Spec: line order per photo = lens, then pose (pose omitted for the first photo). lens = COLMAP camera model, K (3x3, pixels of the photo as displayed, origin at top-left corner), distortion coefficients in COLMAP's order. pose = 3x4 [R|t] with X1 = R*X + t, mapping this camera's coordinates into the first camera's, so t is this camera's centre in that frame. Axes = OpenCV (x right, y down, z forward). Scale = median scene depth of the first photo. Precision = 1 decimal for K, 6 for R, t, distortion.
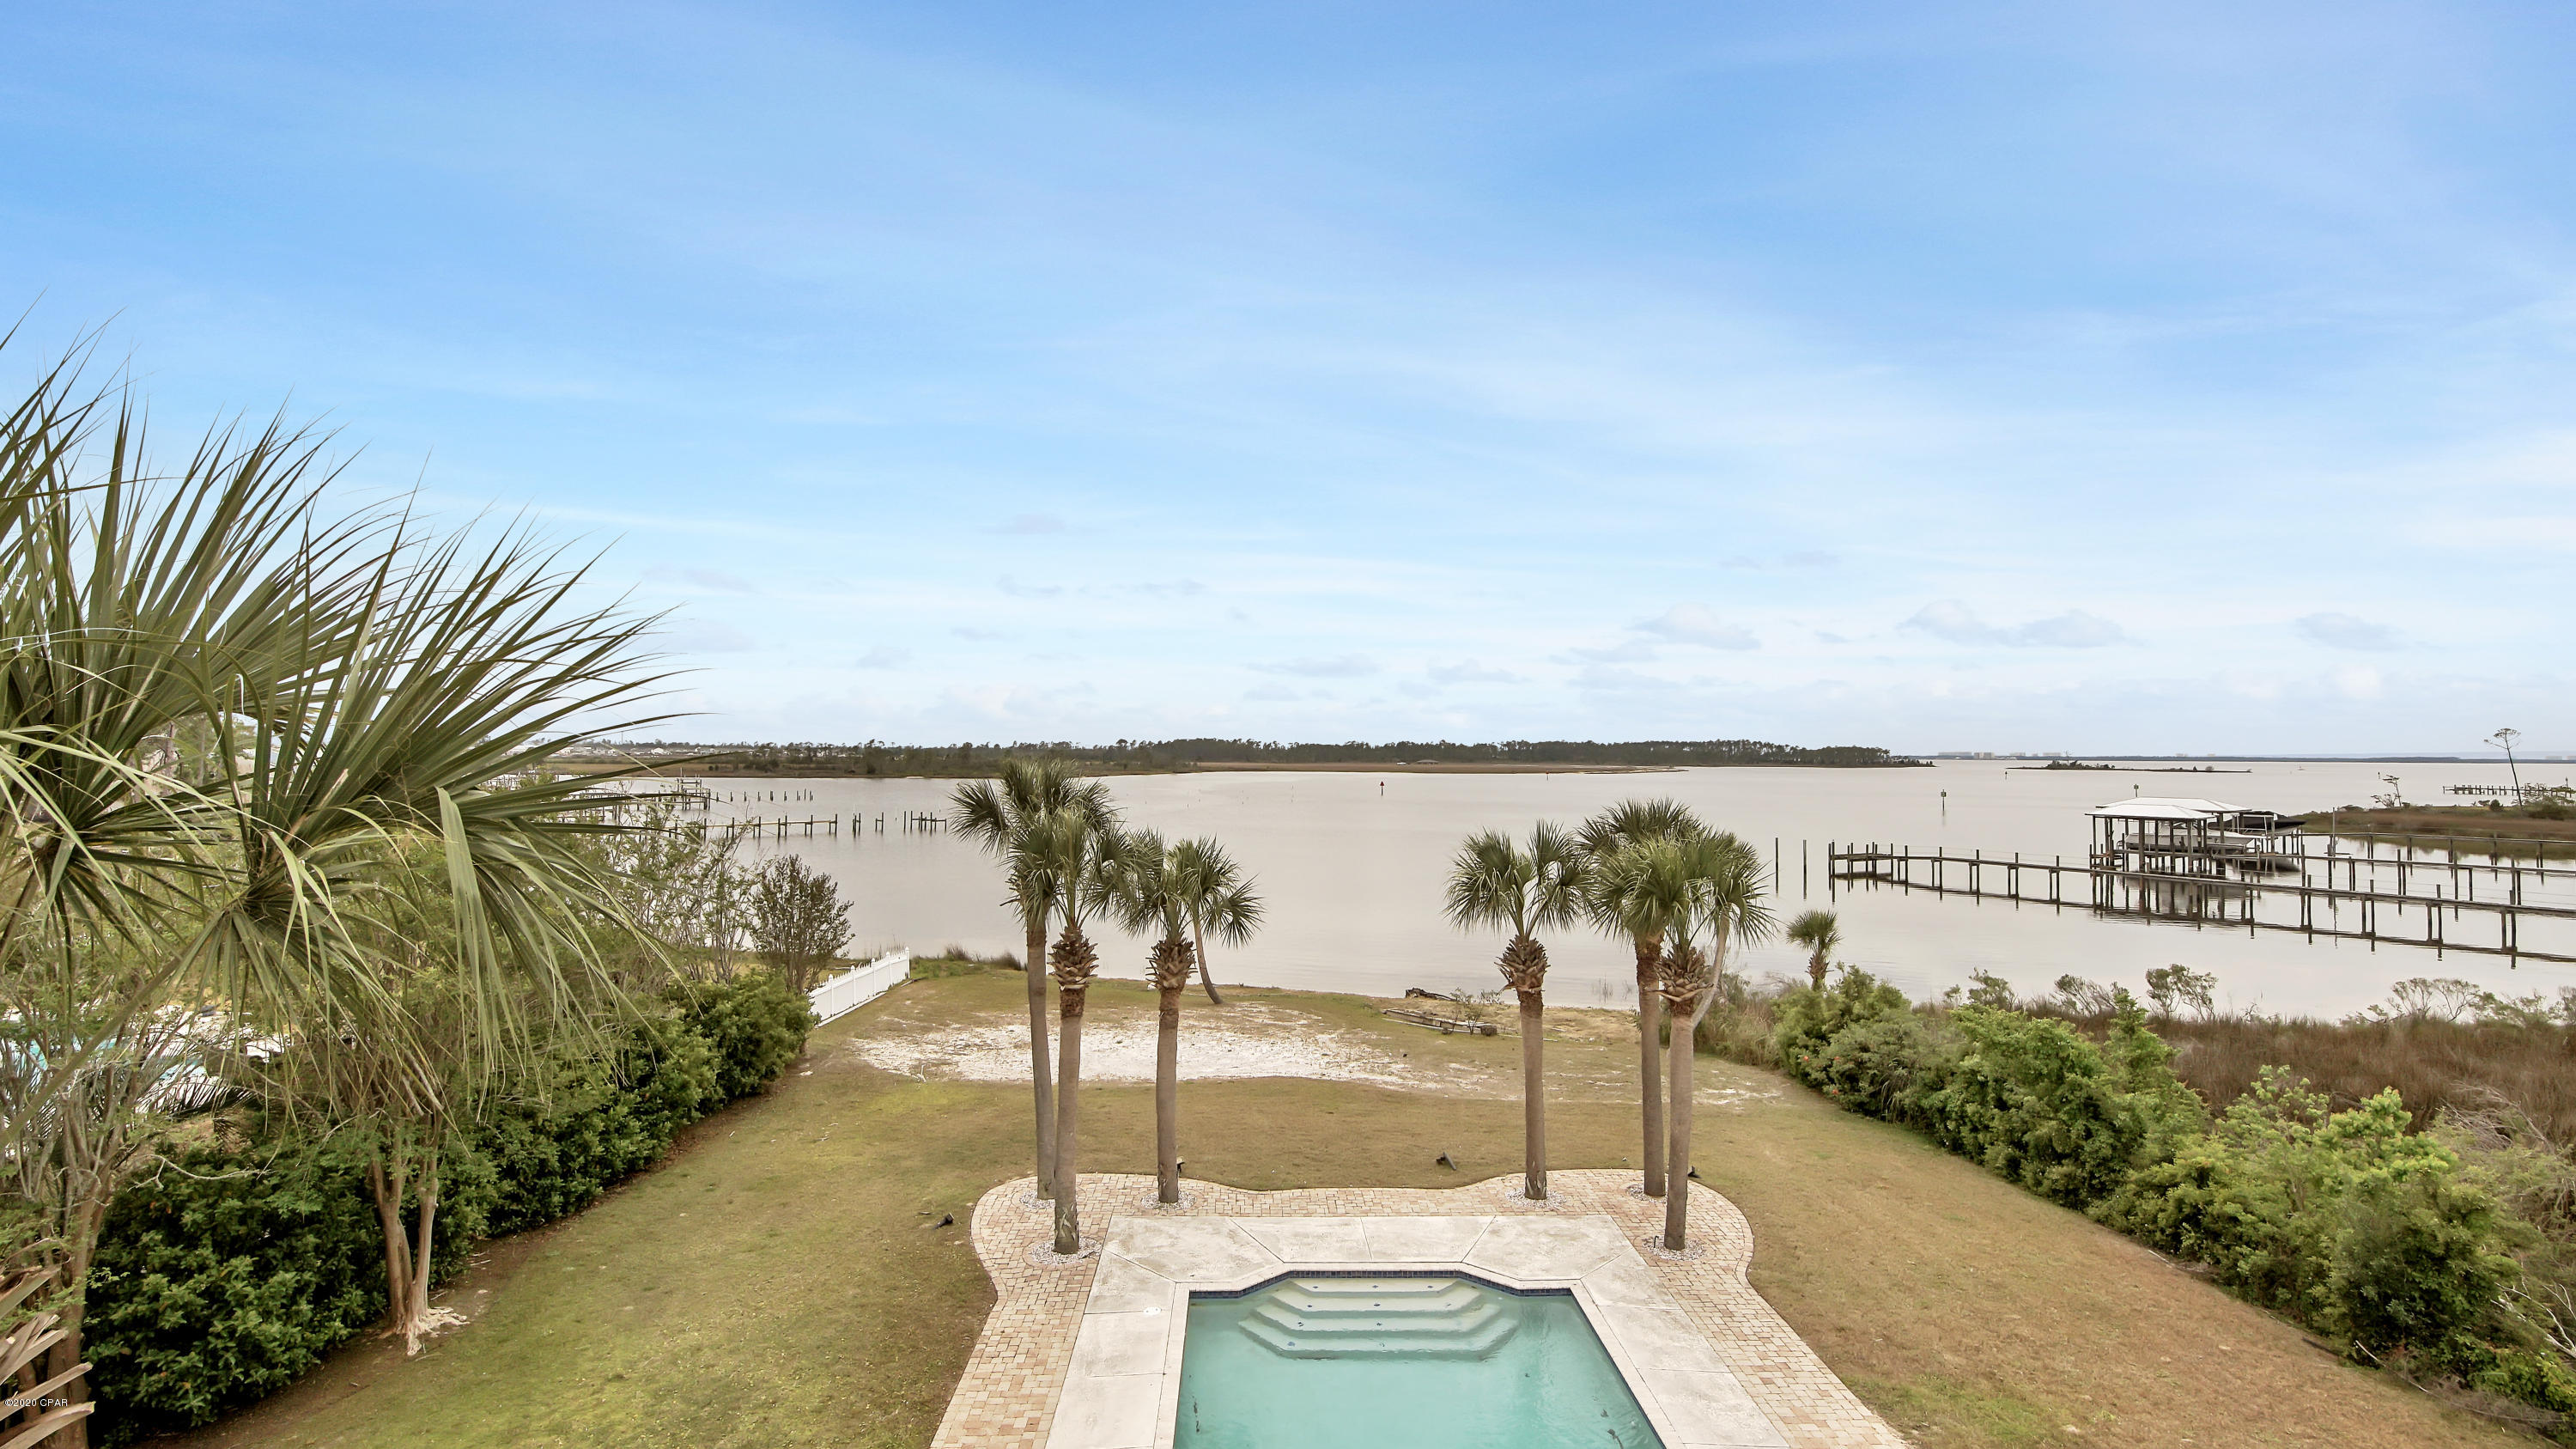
lens RADIAL K [[1211.2, 0, 1270.7], [0, 1211.2, 743.5], [0, 0, 1]] dist [-0.014716, 0.005599]
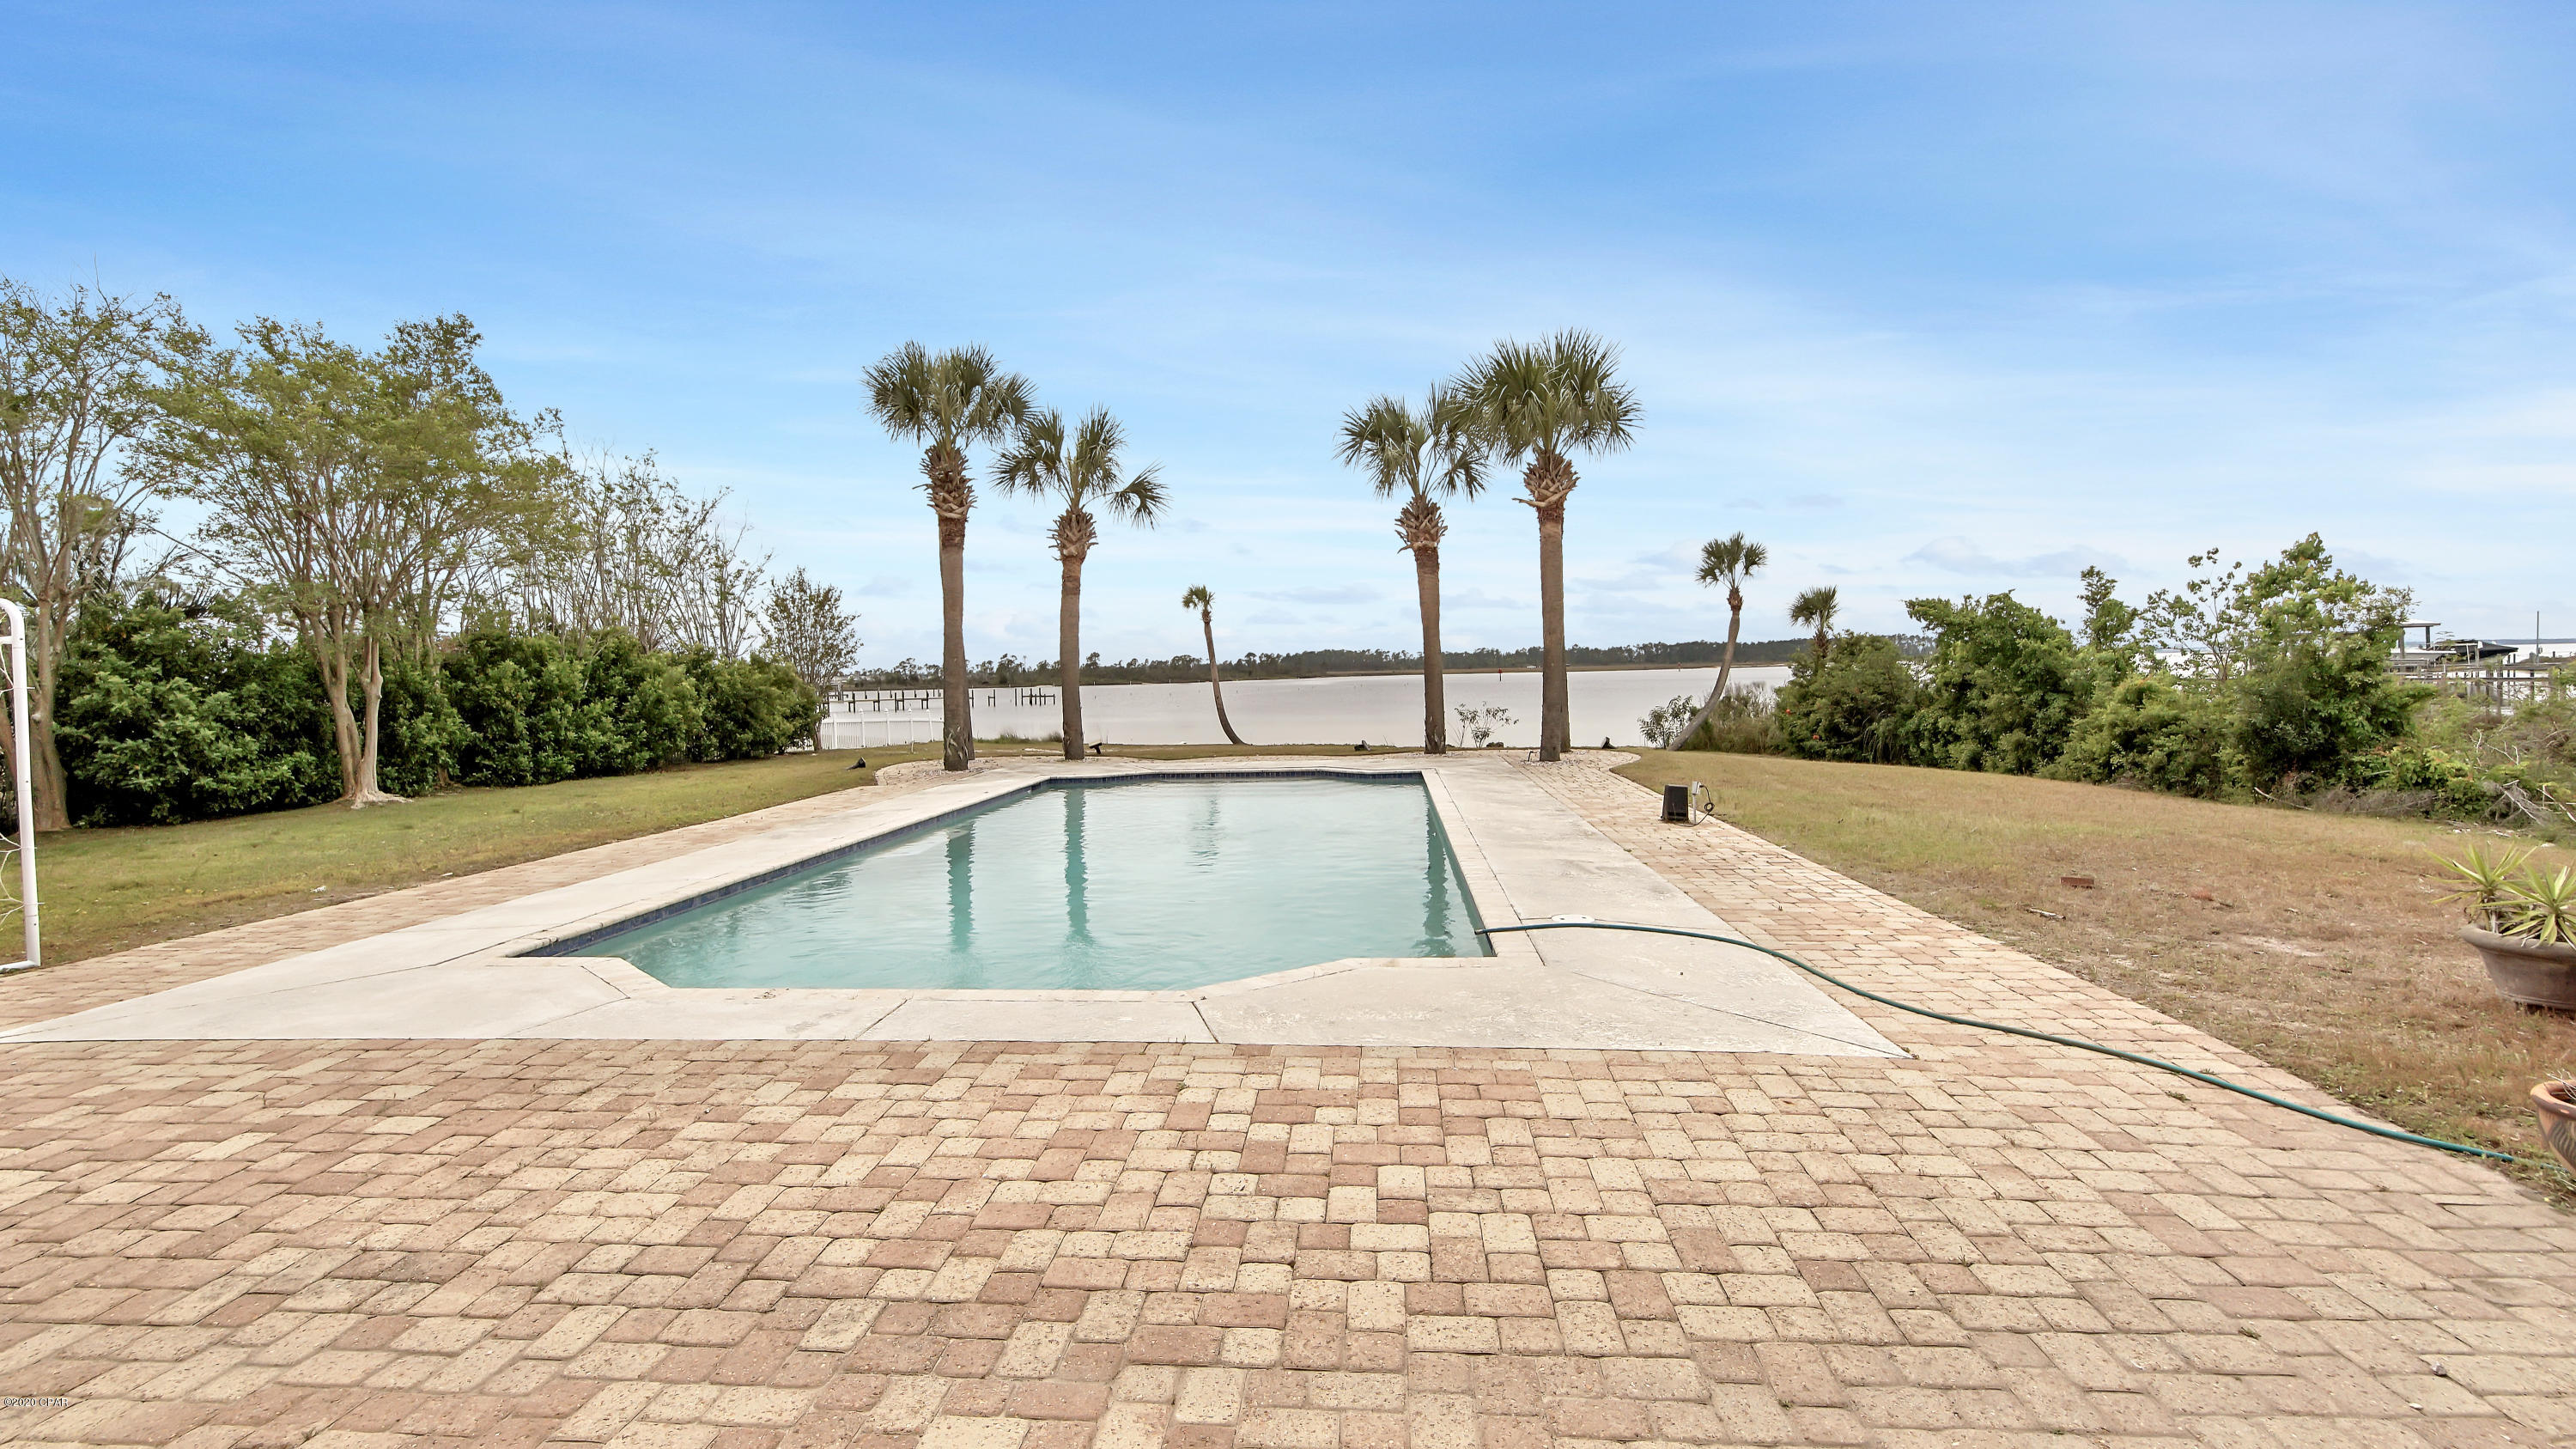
lens RADIAL K [[1211.2, 0, 1270.7], [0, 1211.2, 718.1], [0, 0, 1]] dist [-0.014716, 0.005599]
pose [[0.992965, -0.028772, -0.114857, 0.196137], [0.033261, 0.998748, 0.037361, 0.298763], [0.113638, -0.040919, 0.992679, -0.013111]]
